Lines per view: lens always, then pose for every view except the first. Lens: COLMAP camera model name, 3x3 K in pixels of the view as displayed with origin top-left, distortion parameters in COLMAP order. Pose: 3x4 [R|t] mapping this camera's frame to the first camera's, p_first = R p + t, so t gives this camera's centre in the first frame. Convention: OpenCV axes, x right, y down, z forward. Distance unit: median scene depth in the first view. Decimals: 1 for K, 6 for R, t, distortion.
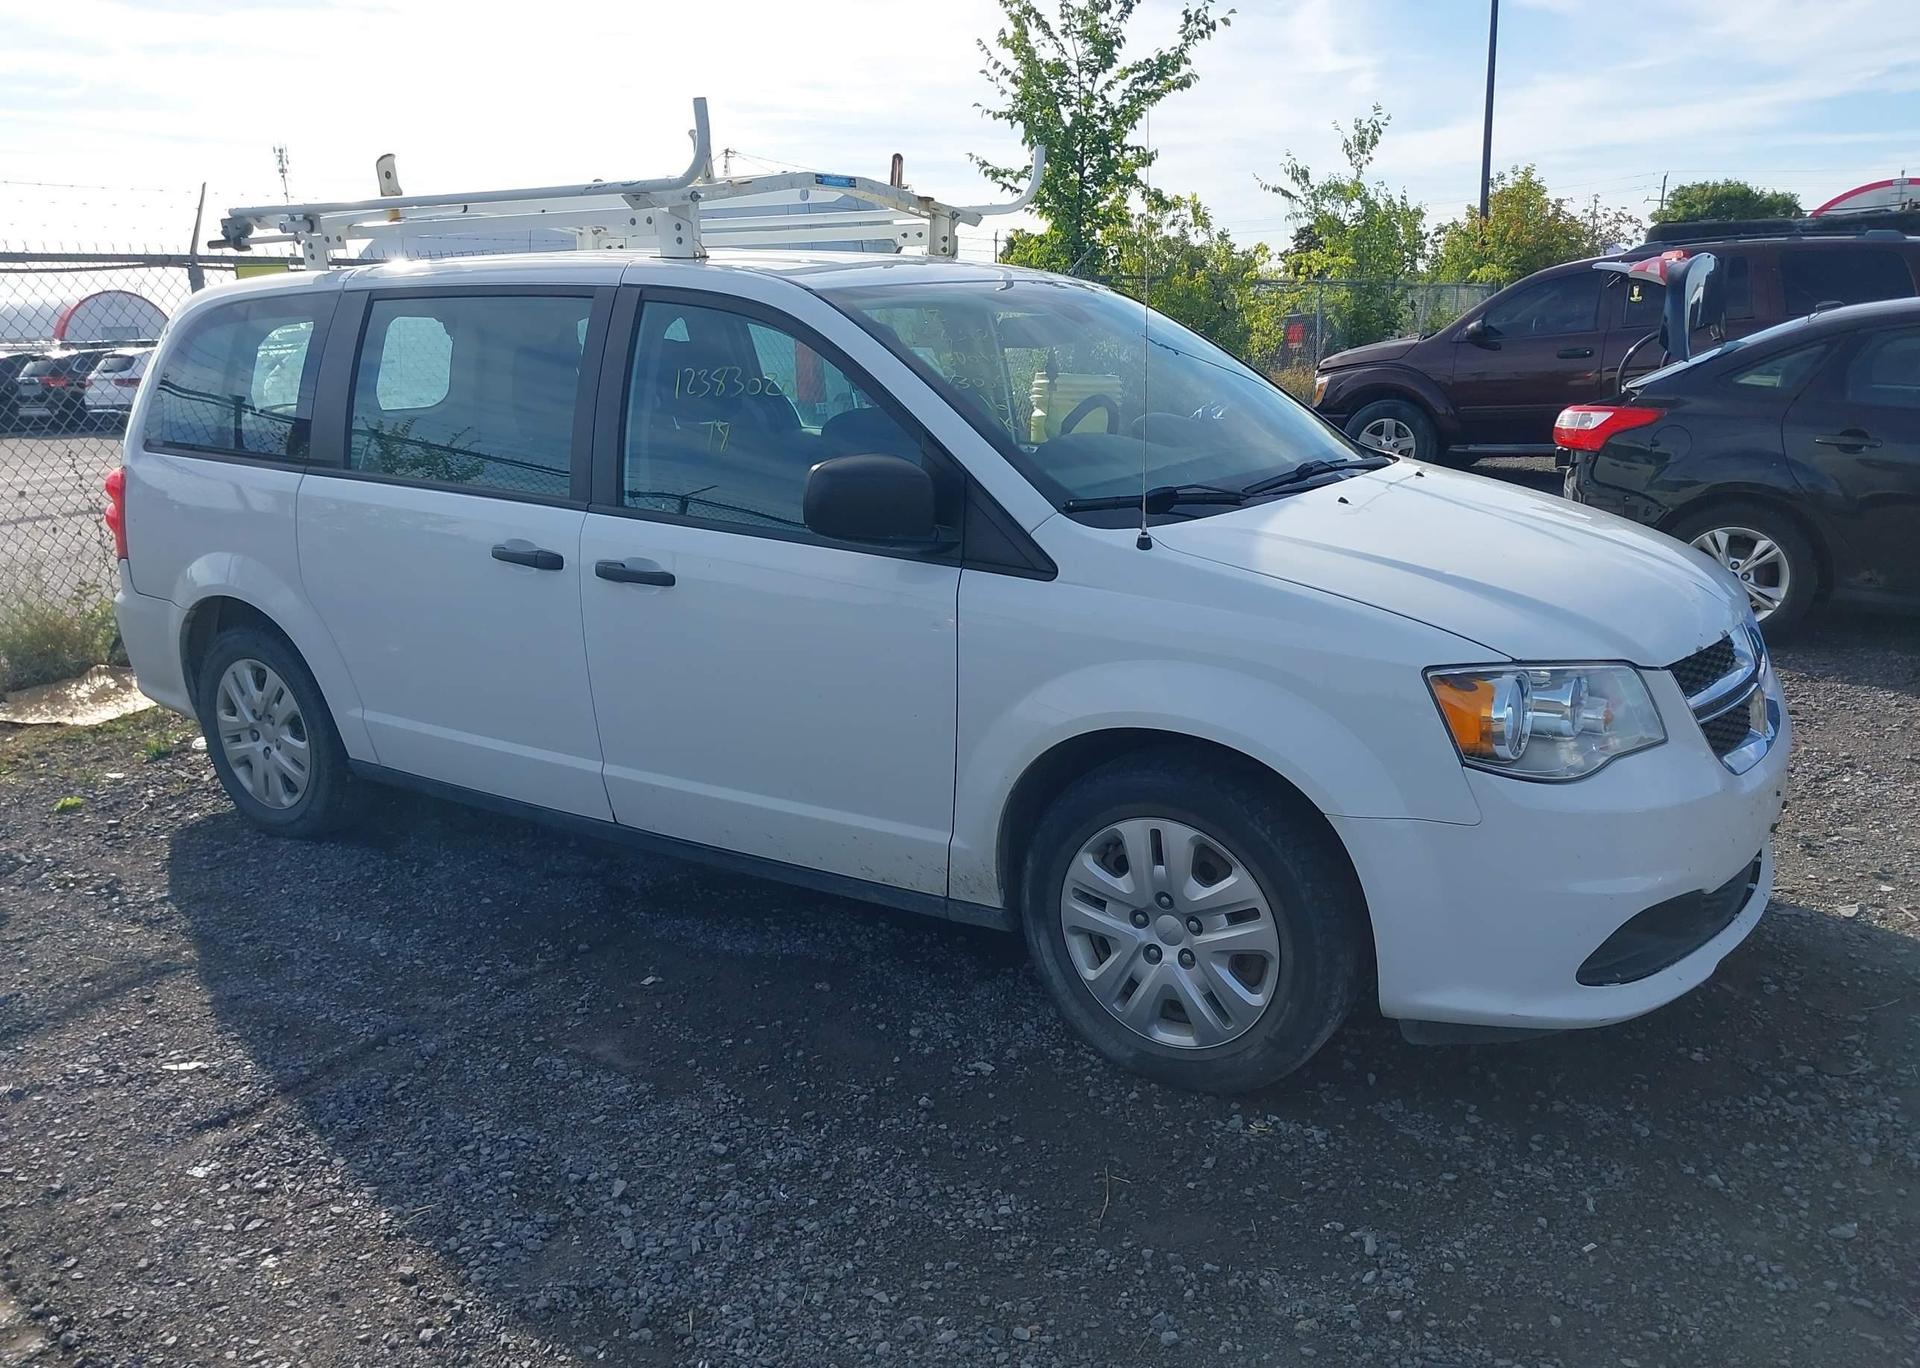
lens RADIAL K [[1553.9, 0, 954.7], [0, 1553.9, 675.4], [0, 0, 1]] dist [-0.002577, 0.002209]
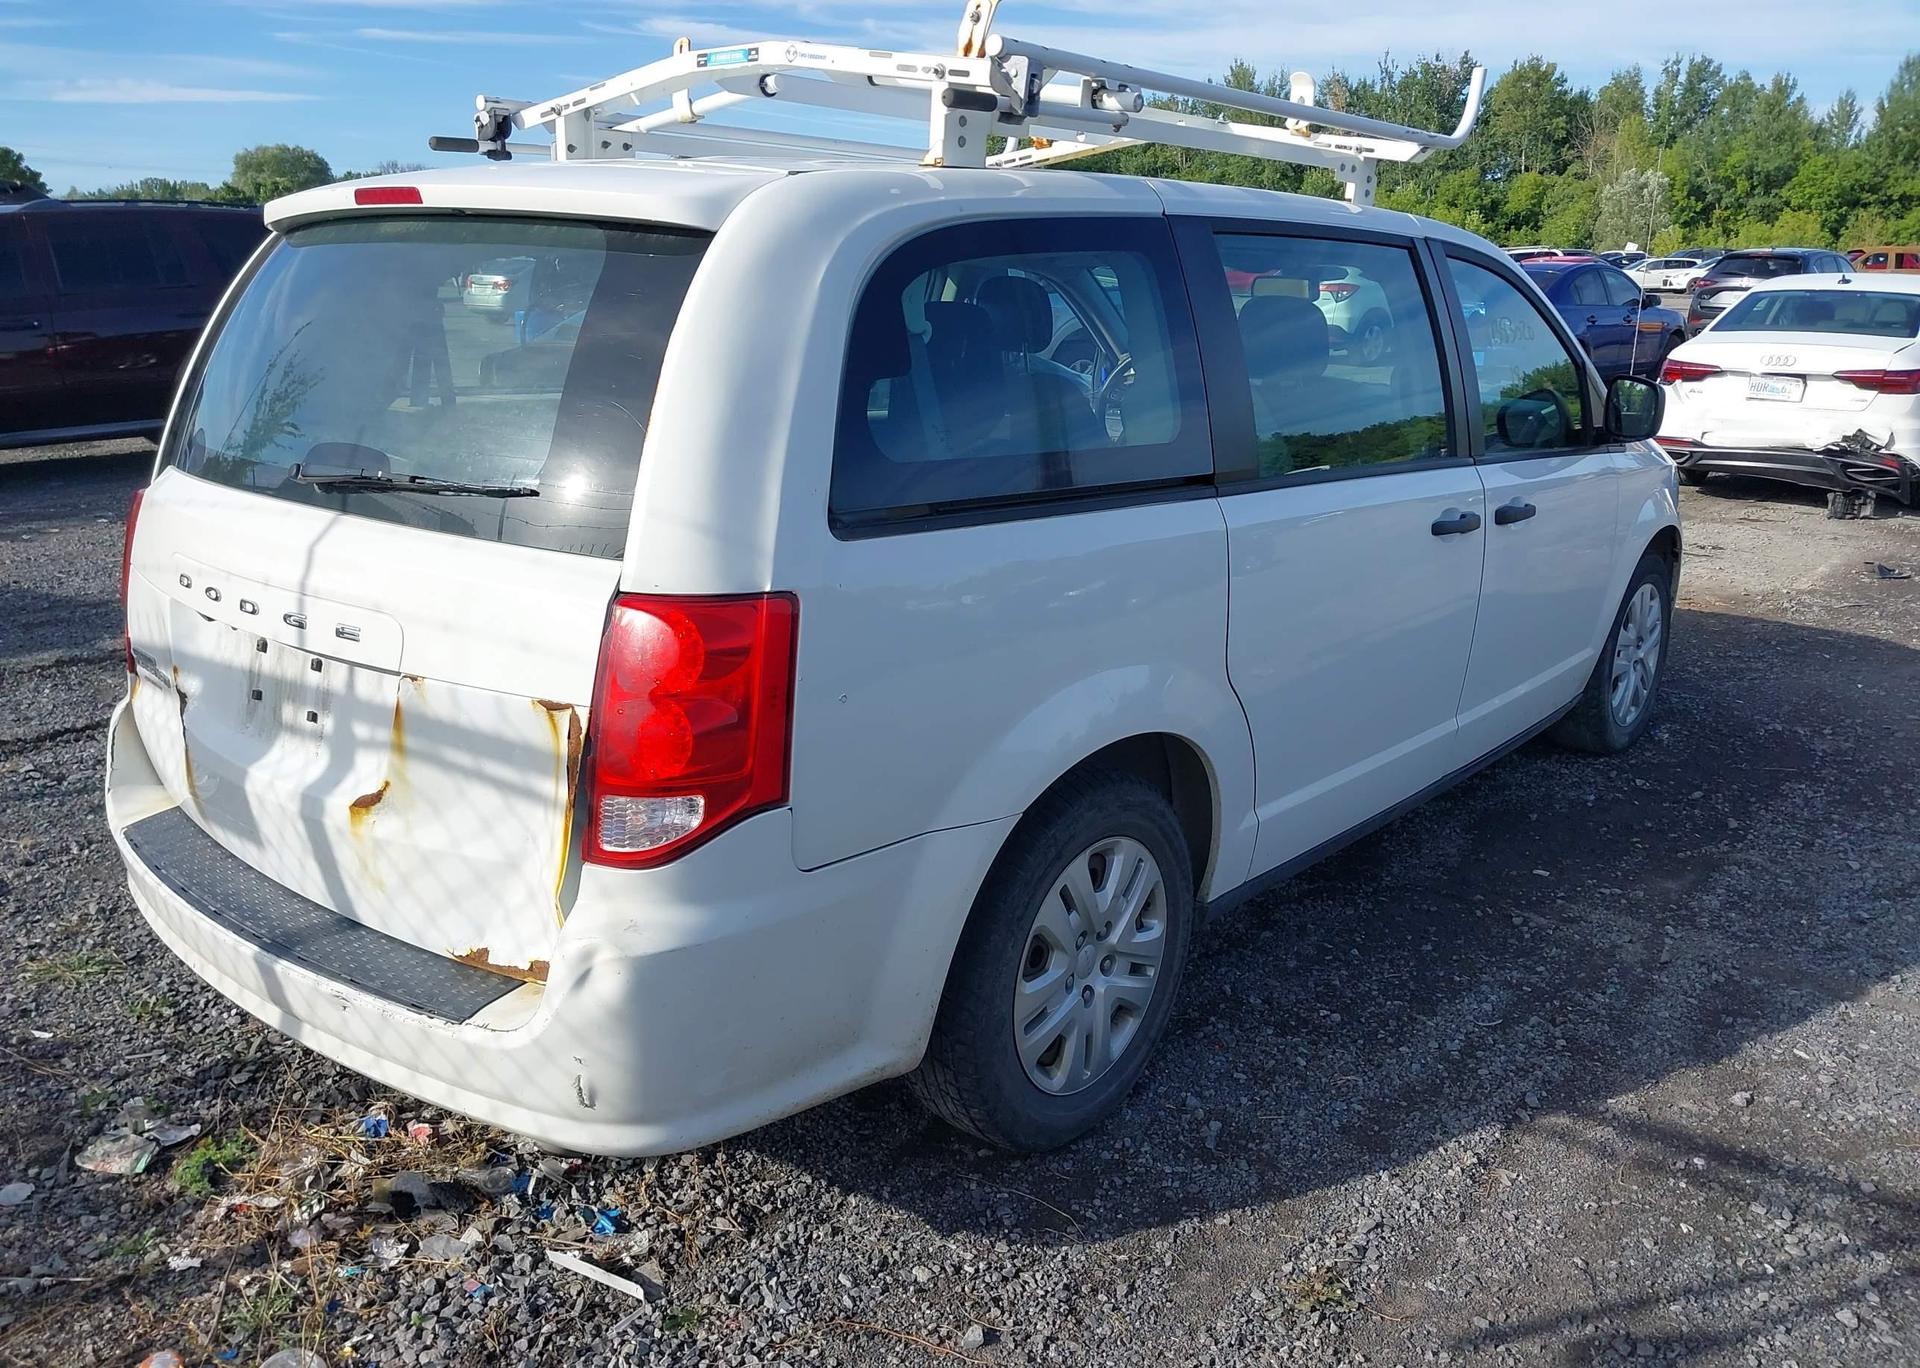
lens RADIAL K [[1543.7, 0, 948.5], [0, 1543.7, 687.5], [0, 0, 1]] dist [0.012787, -0.007084]
pose [[0.096568, -0.235360, 0.967099, -0.985717], [0.222448, 0.952166, 0.209513, -0.197038], [-0.970150, 0.194897, 0.144304, 0.943720]]
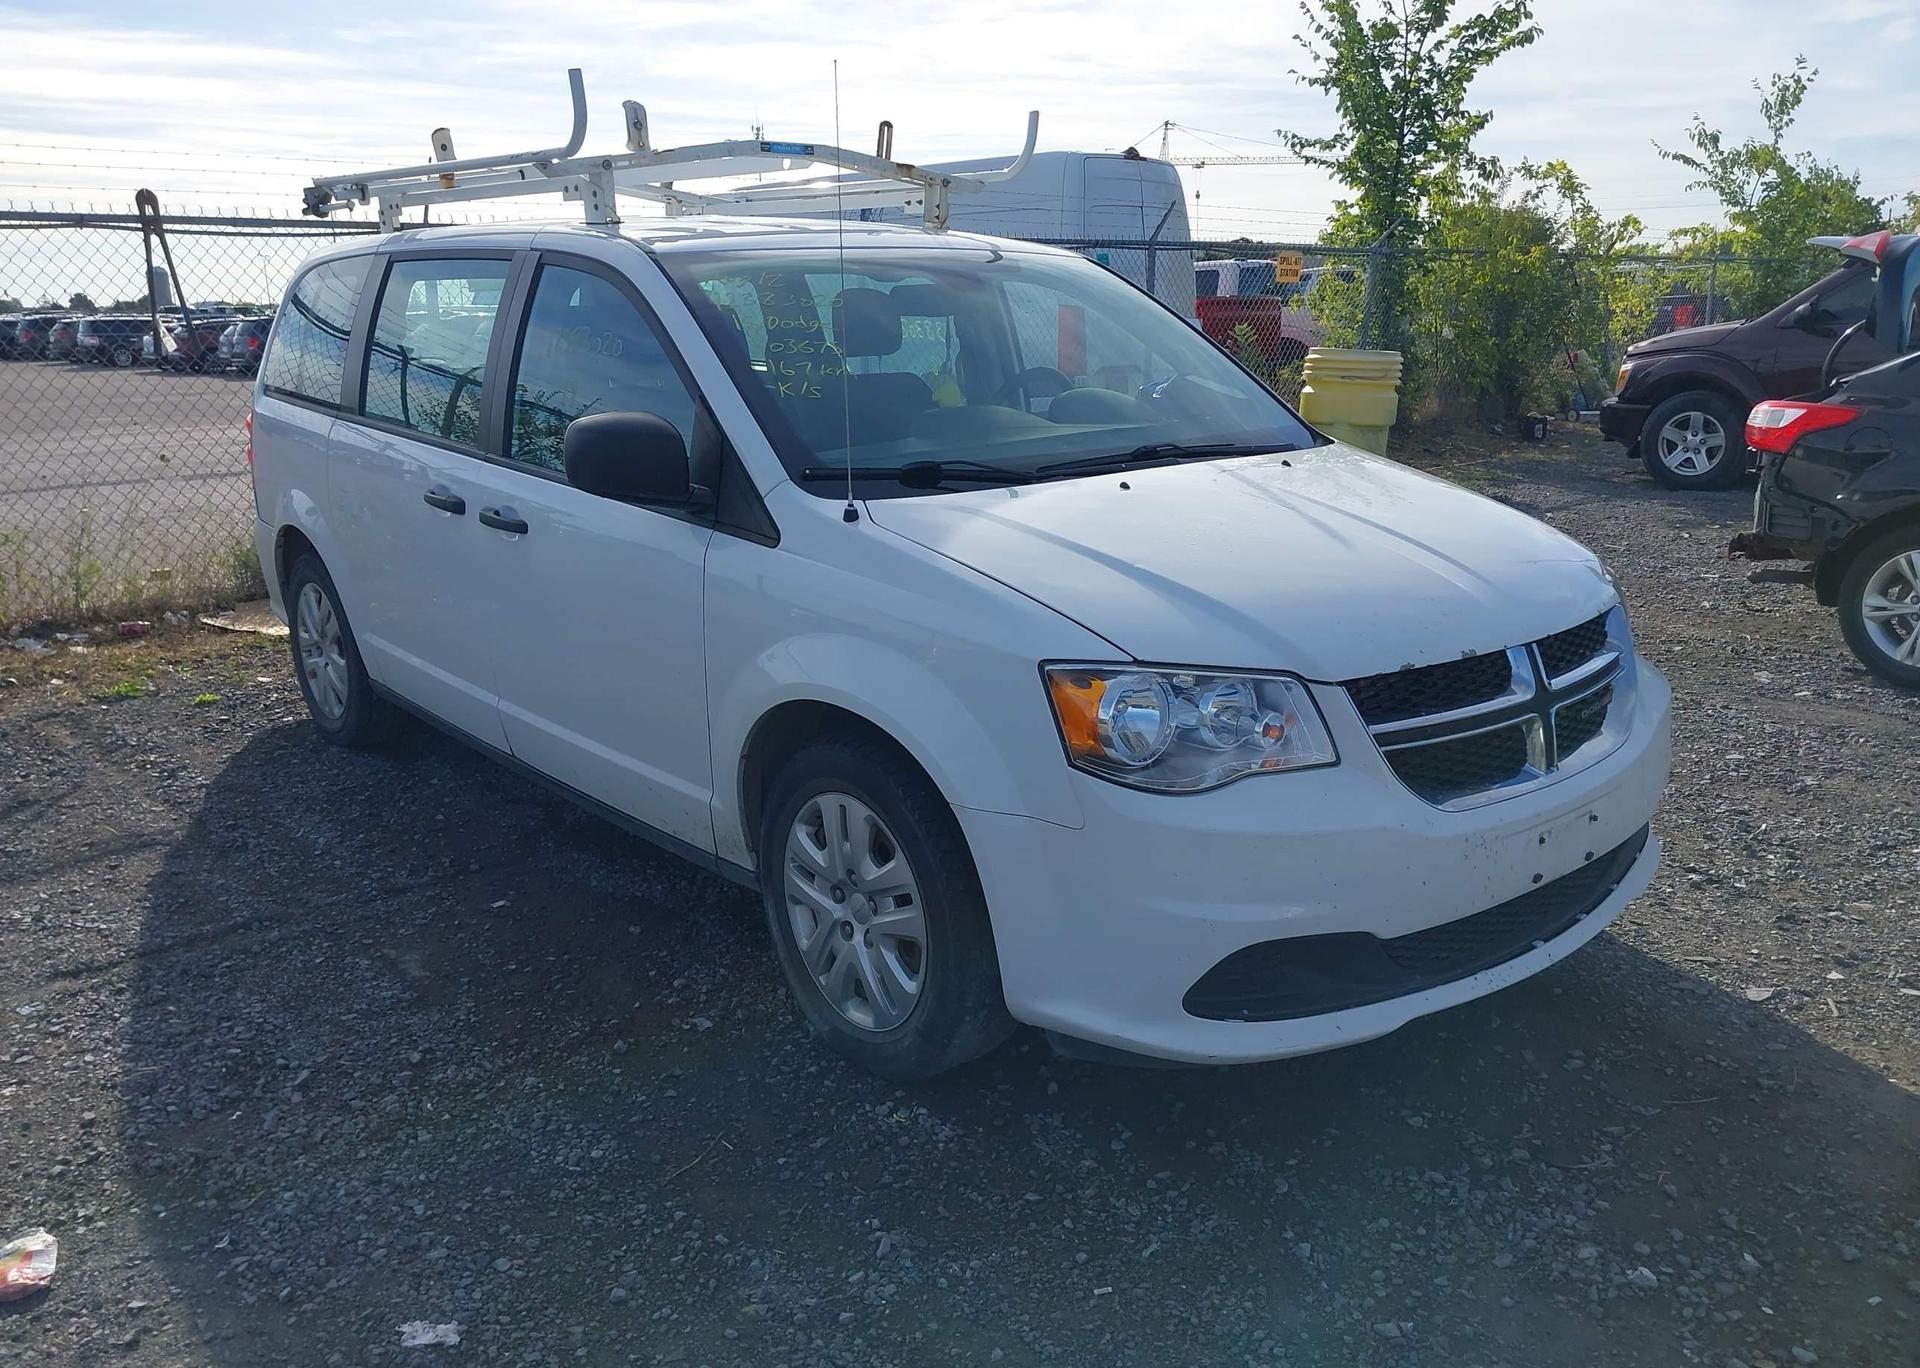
lens RADIAL K [[1543.7, 0, 948.5], [0, 1543.7, 687.5], [0, 0, 1]] dist [0.012787, -0.007084]
pose [[0.959406, 0.084003, -0.269227, 0.288790], [-0.077539, 0.996390, 0.034575, -0.009475], [0.271160, -0.012296, 0.962456, 0.045869]]
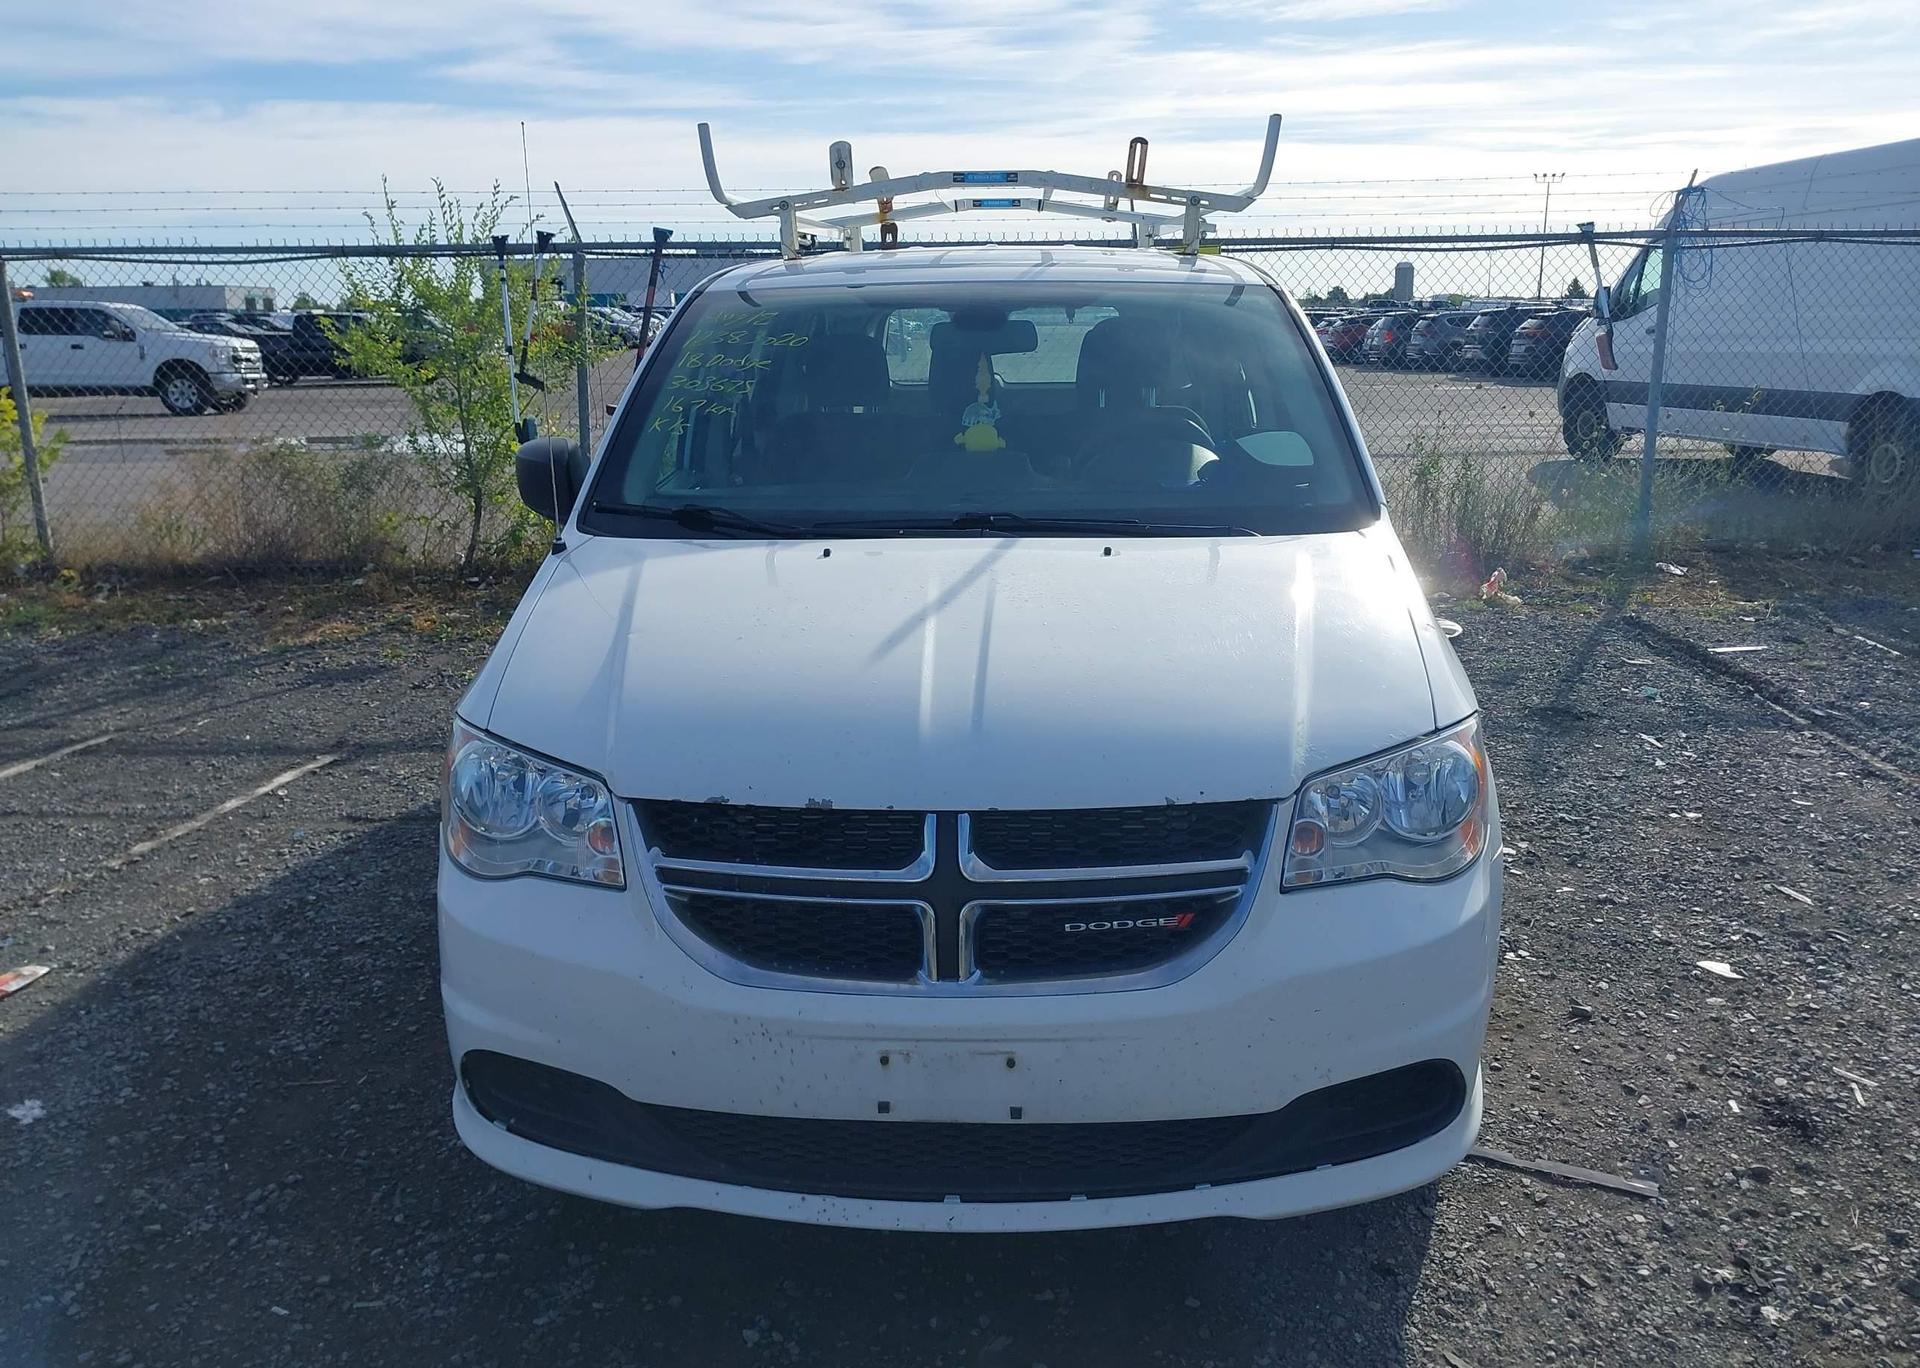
lens RADIAL K [[1569.6, 0, 960.0], [0, 1569.6, 684.0], [0, 0, 1]] dist [0.010519, -0.001531]
pose [[0.517105, 0.221974, -0.826638, 0.717031], [-0.198608, 0.970544, 0.136377, -0.123255], [0.832561, 0.093656, 0.545959, 0.418846]]
